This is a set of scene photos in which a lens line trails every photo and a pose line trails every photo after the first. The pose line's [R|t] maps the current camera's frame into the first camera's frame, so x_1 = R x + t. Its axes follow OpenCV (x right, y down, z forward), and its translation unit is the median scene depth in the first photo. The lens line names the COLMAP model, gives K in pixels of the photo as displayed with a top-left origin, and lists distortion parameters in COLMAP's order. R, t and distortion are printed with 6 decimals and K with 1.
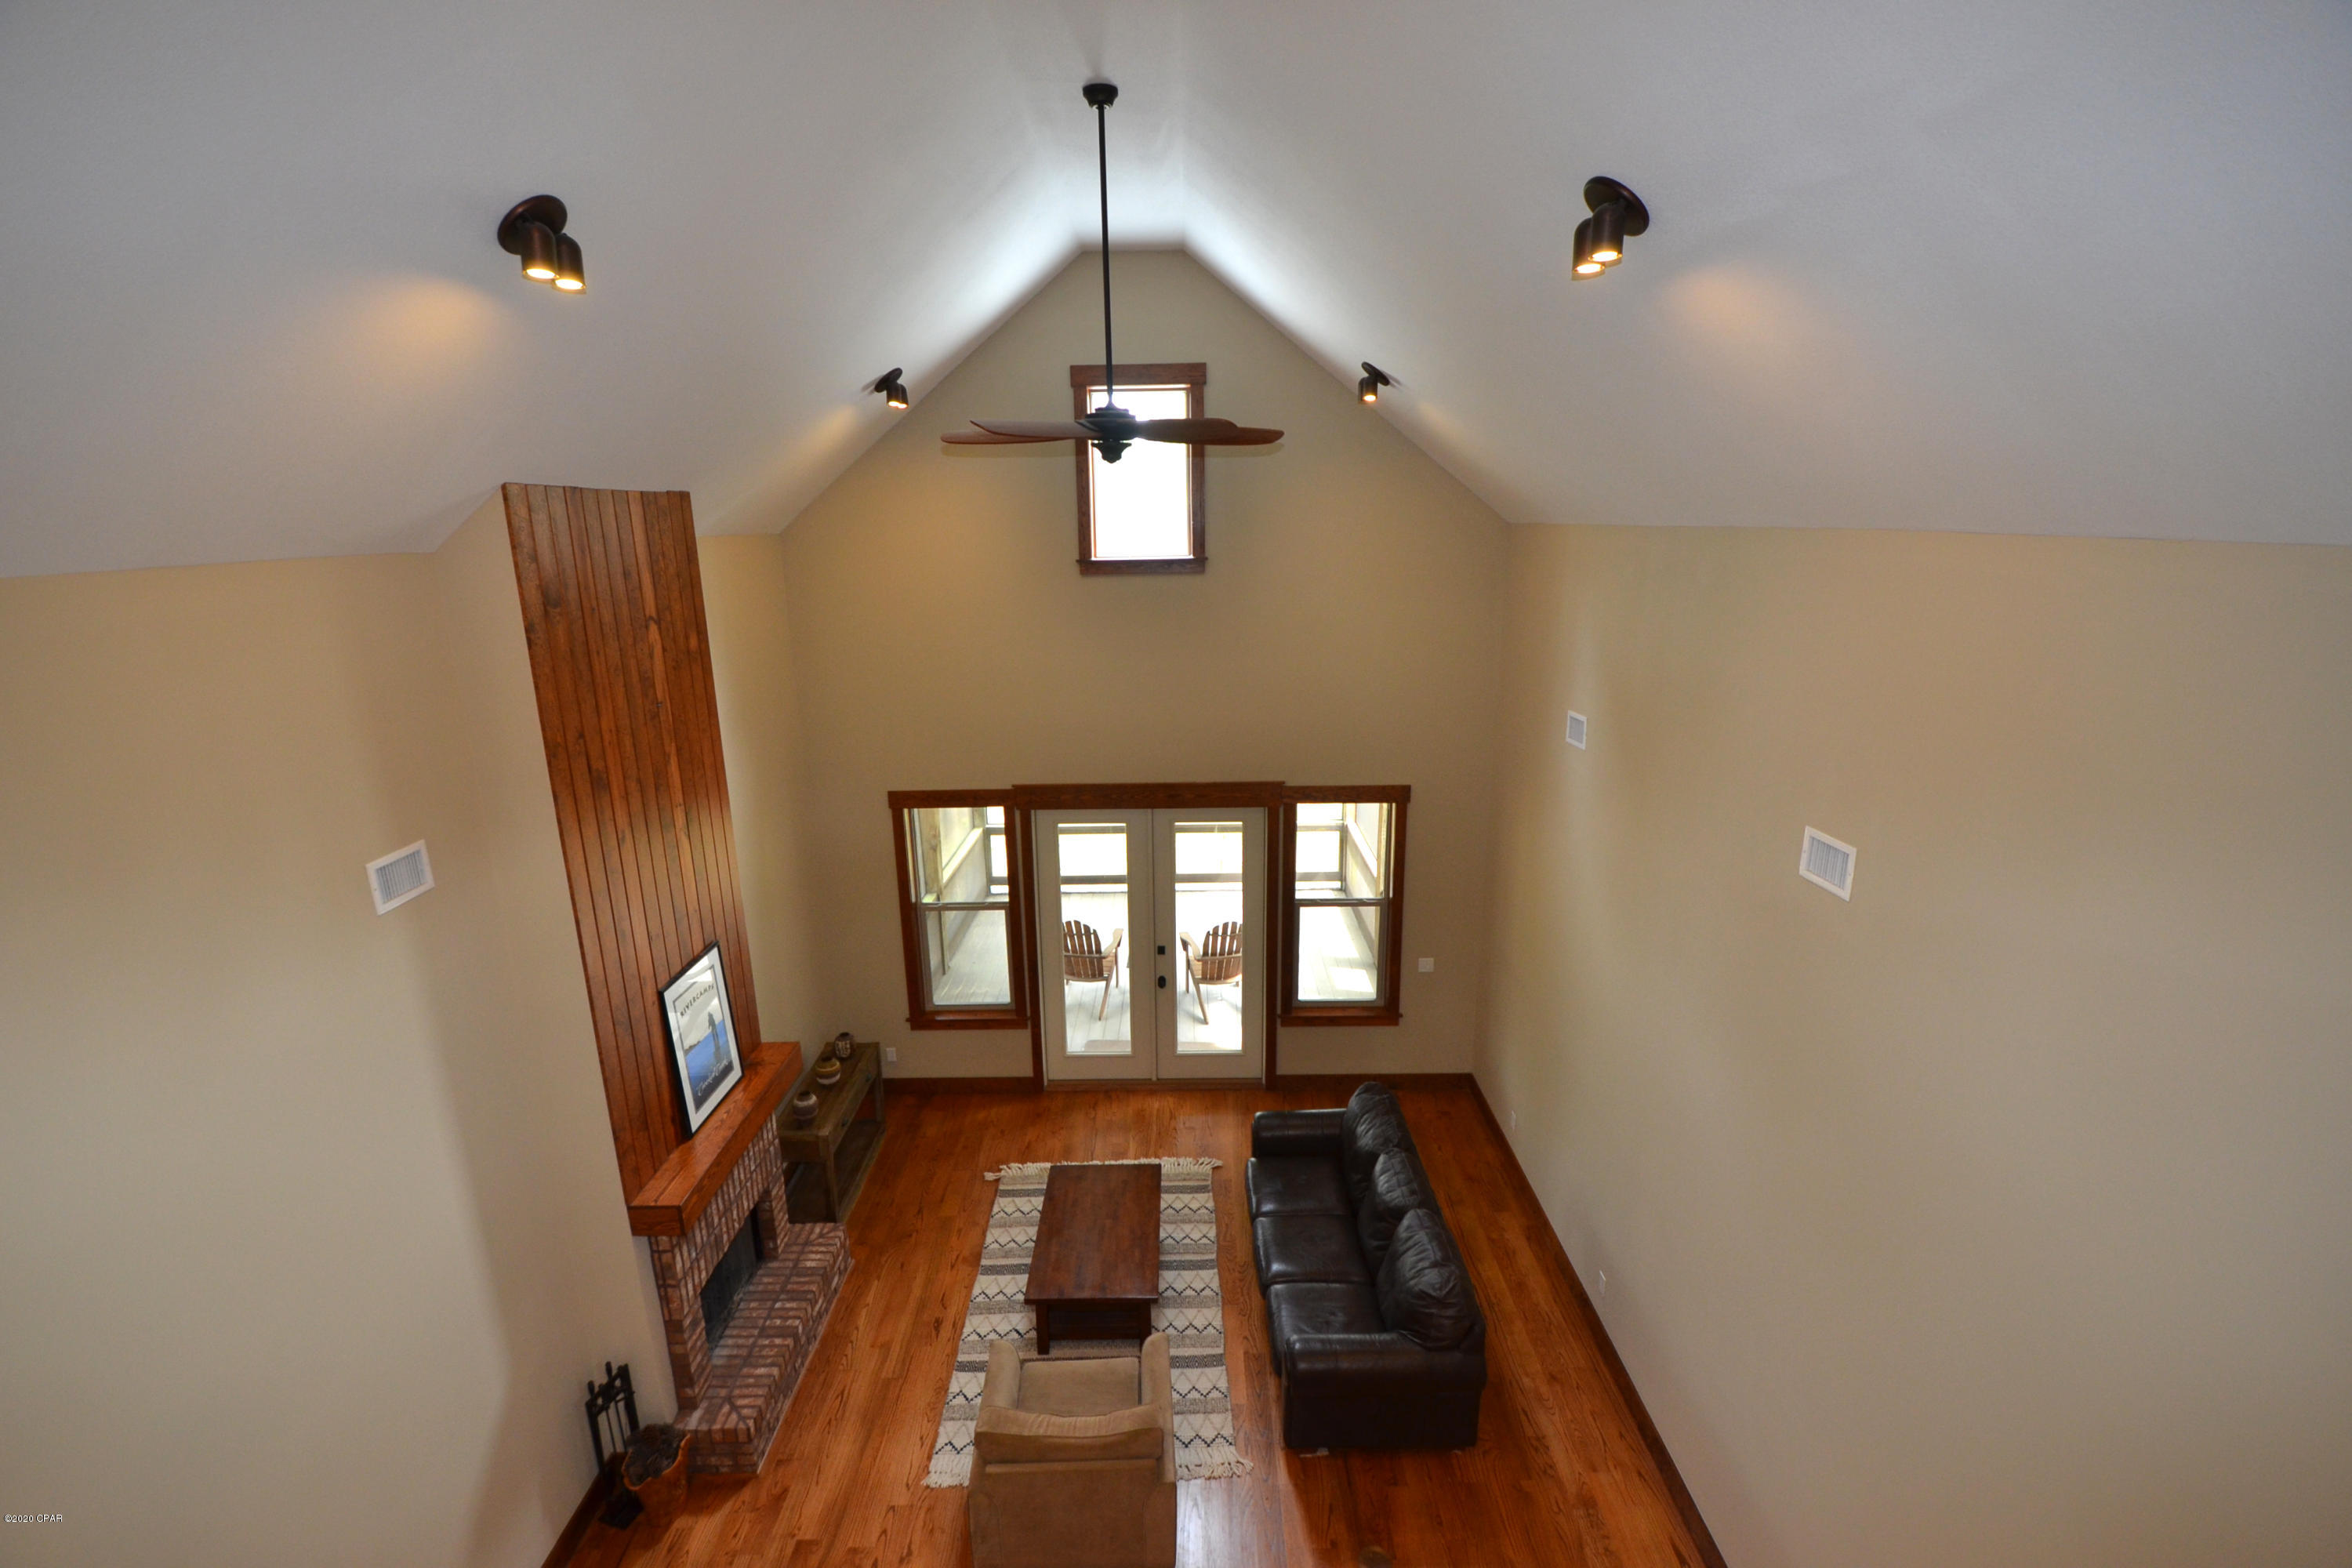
lens RADIAL K [[1026.0, 0, 1176.0], [0, 1026.0, 784.0], [0, 0, 1]] dist [0.011176, -0.019603]
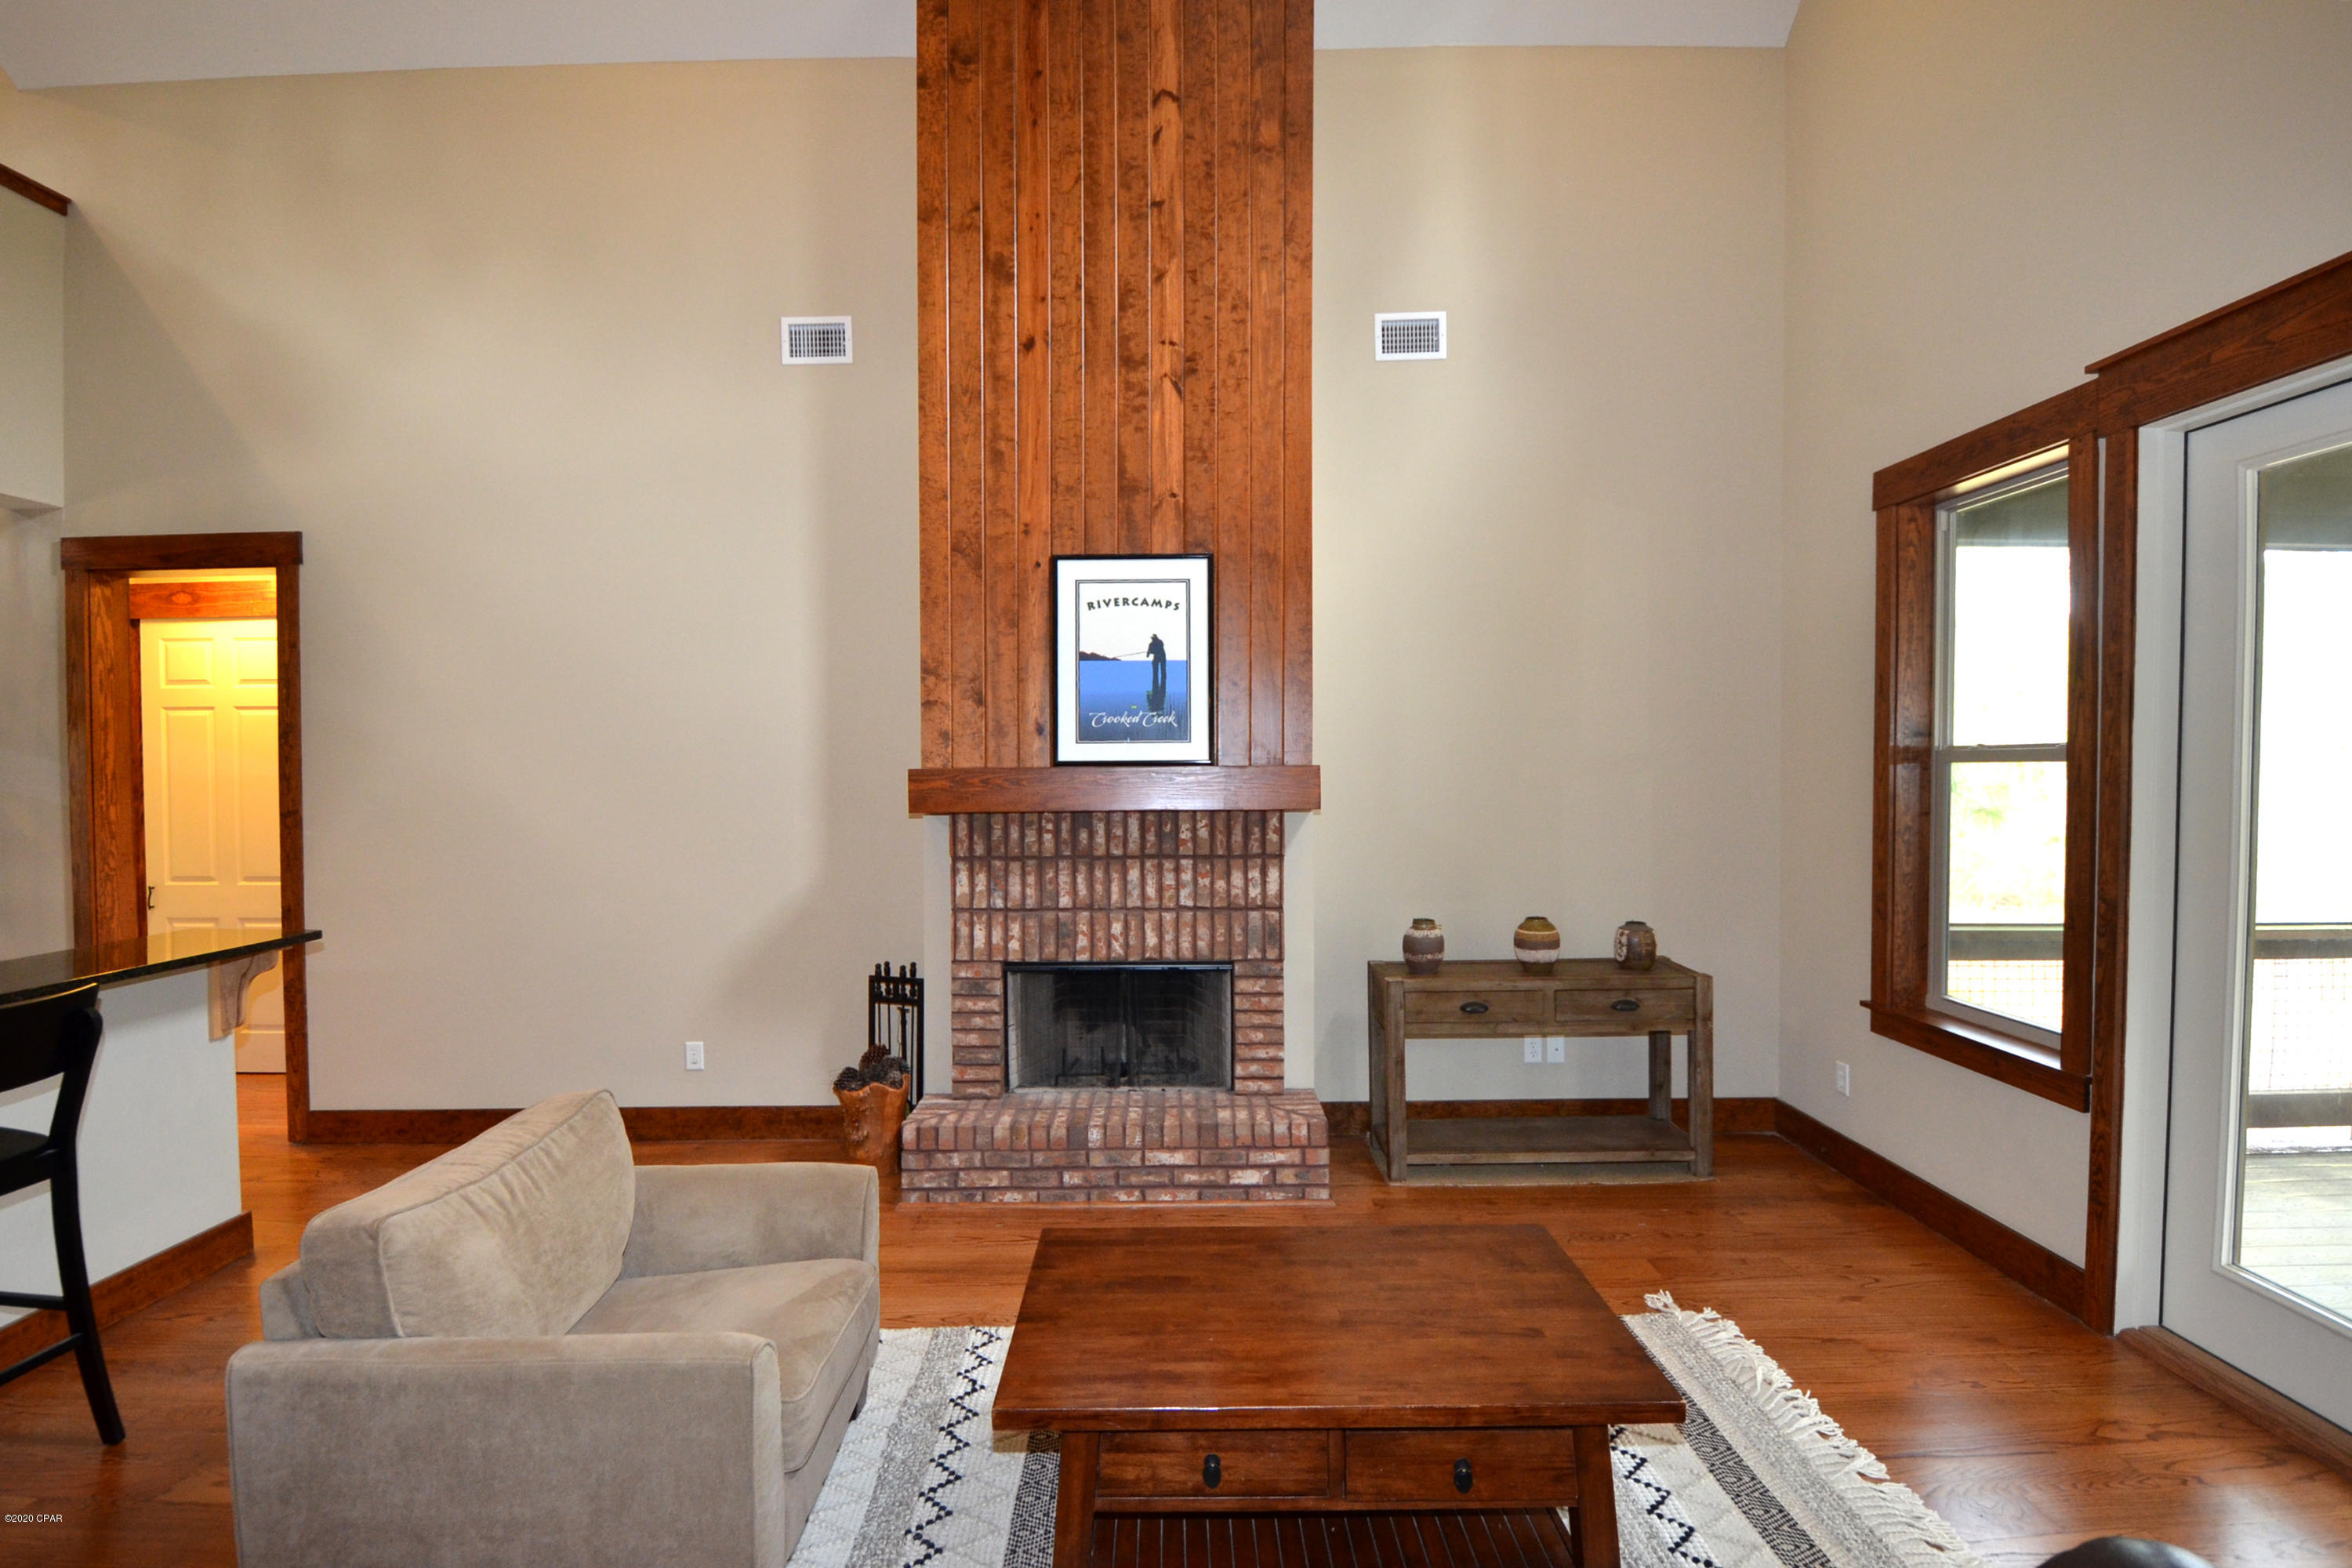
lens RADIAL K [[1096.7, 0, 1176.0], [0, 1096.7, 784.0], [0, 0, 1]] dist [0.021255, -0.019789]
pose [[0.001481, 0.036254, -0.999342, 0.299768], [-0.241516, 0.969772, 0.034823, 0.272763], [0.970396, 0.241305, 0.010192, 0.957683]]
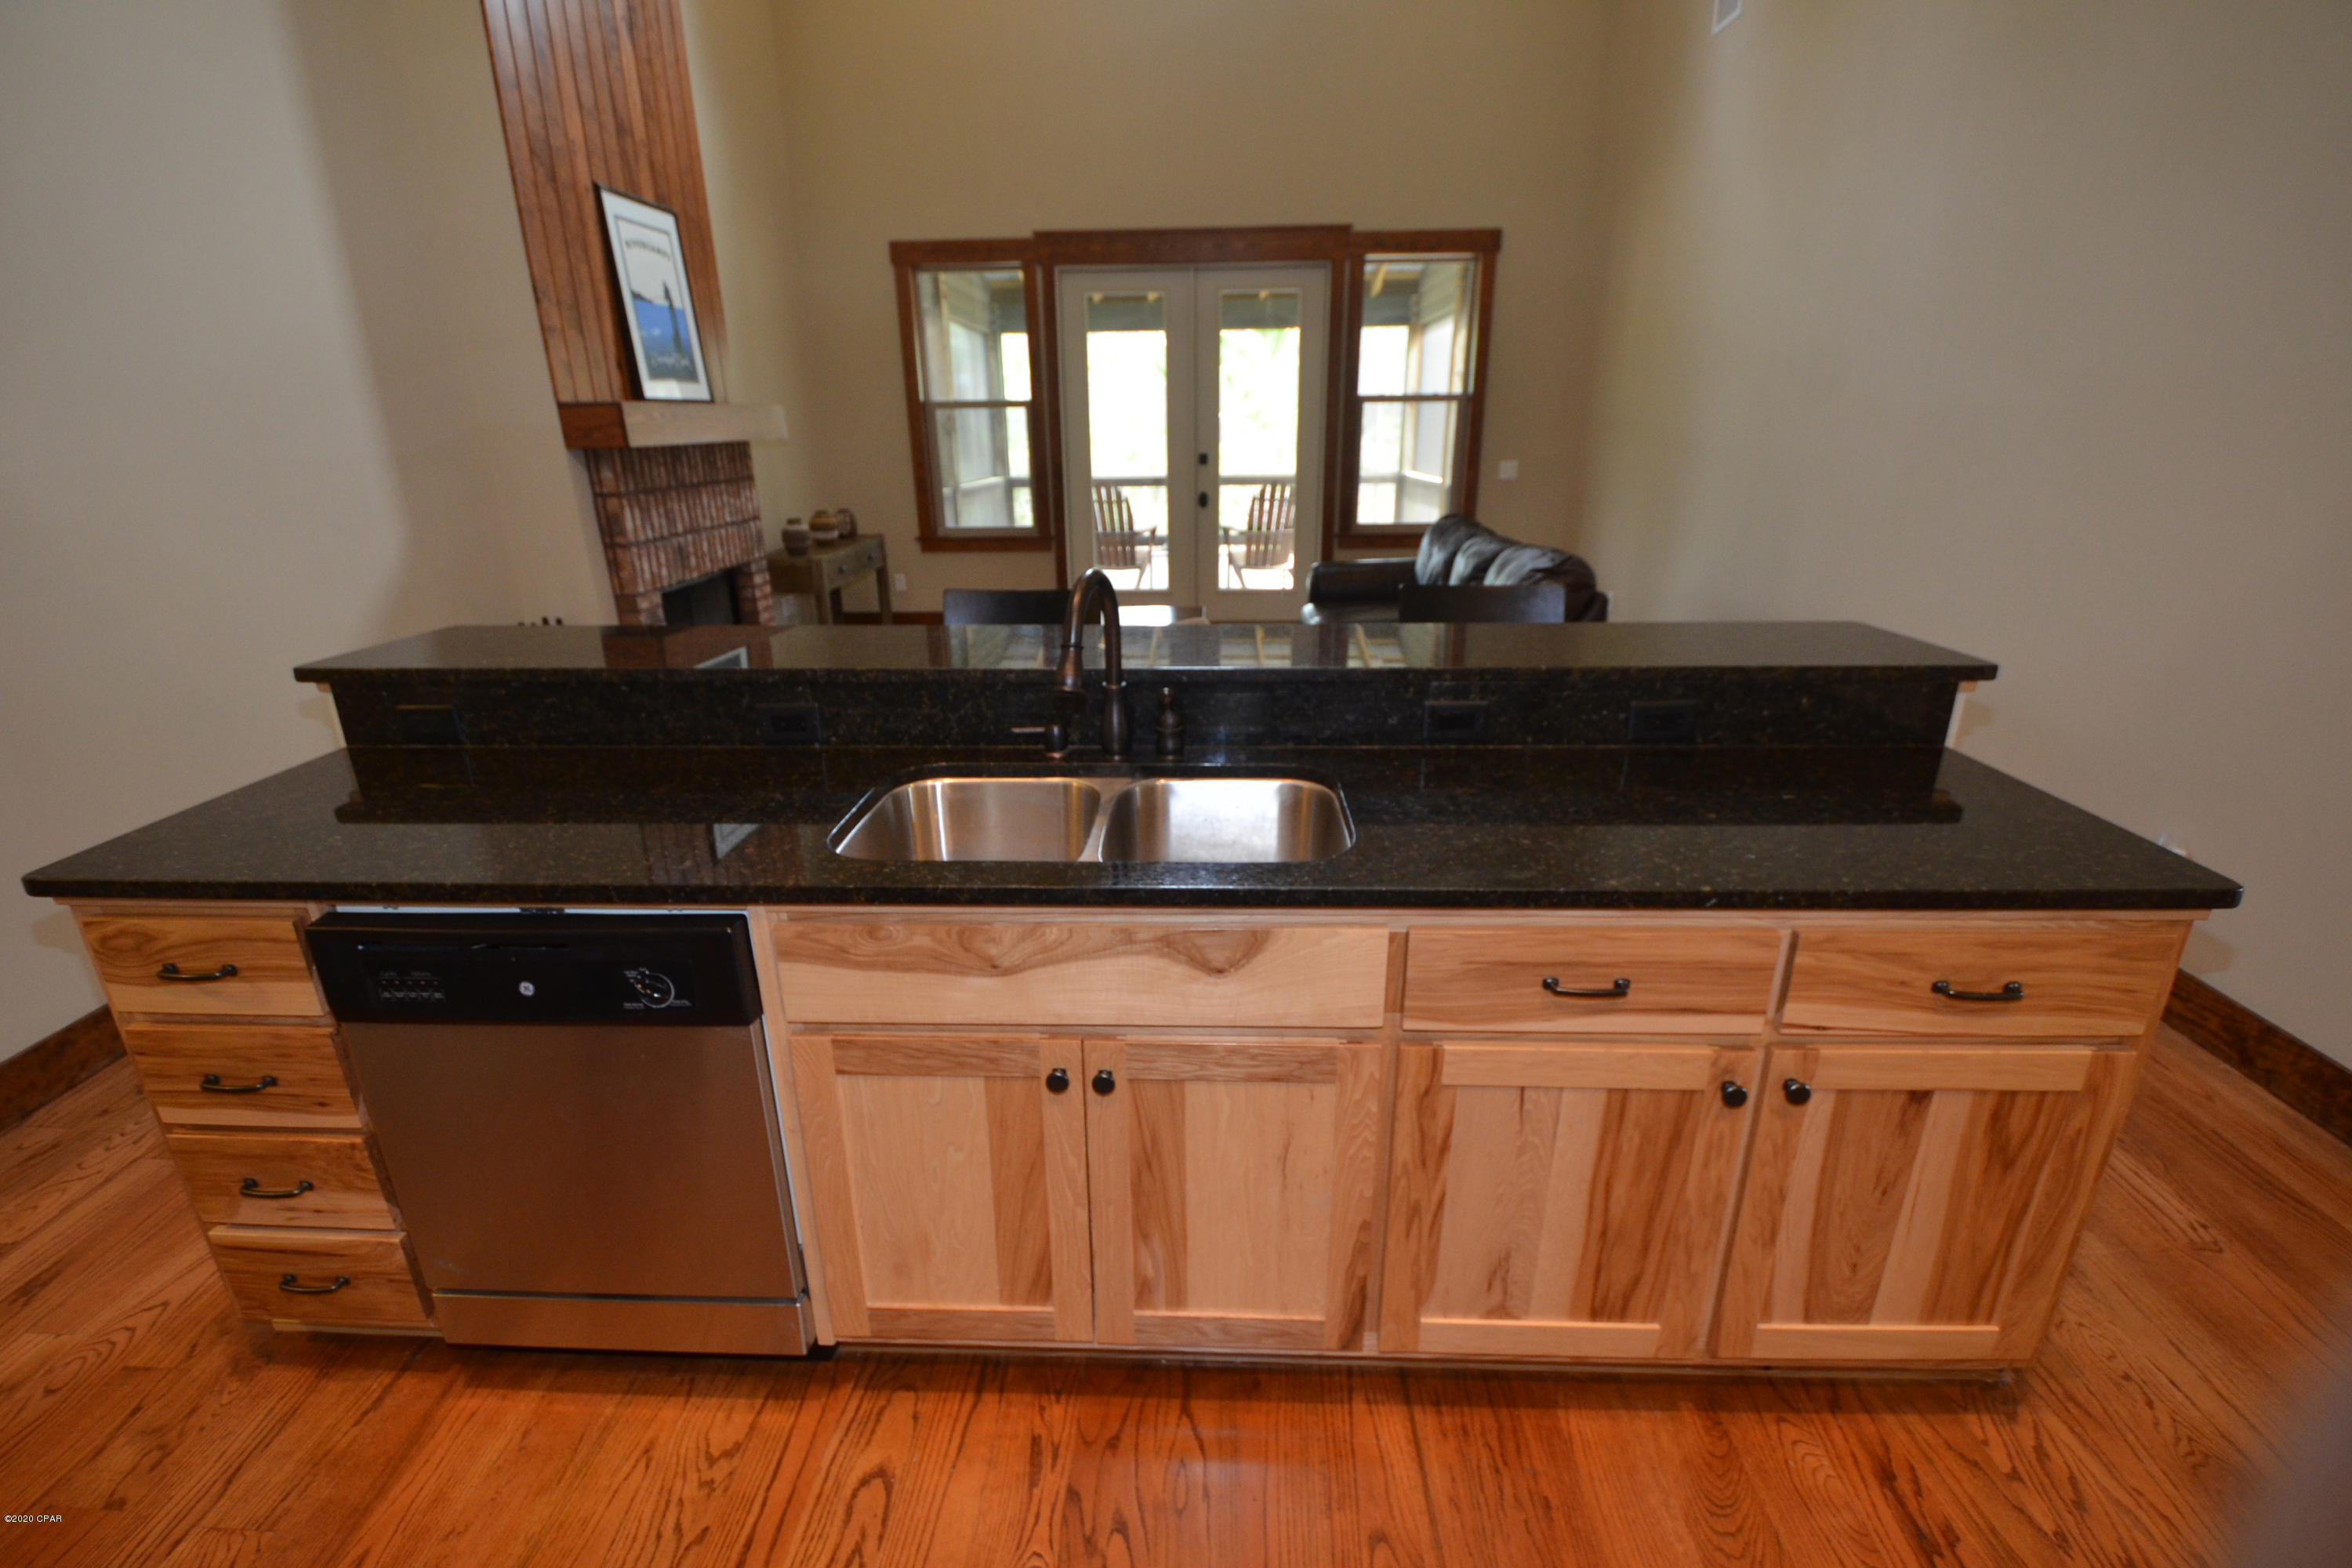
lens RADIAL K [[1026.0, 0, 1176.0], [0, 1026.0, 784.0], [0, 0, 1]] dist [0.011176, -0.019603]
pose [[0.999544, 0.013985, -0.026760, -0.014326], [-0.011472, 0.995706, 0.091853, 0.505168], [0.027930, -0.091505, 0.995413, 0.140751]]
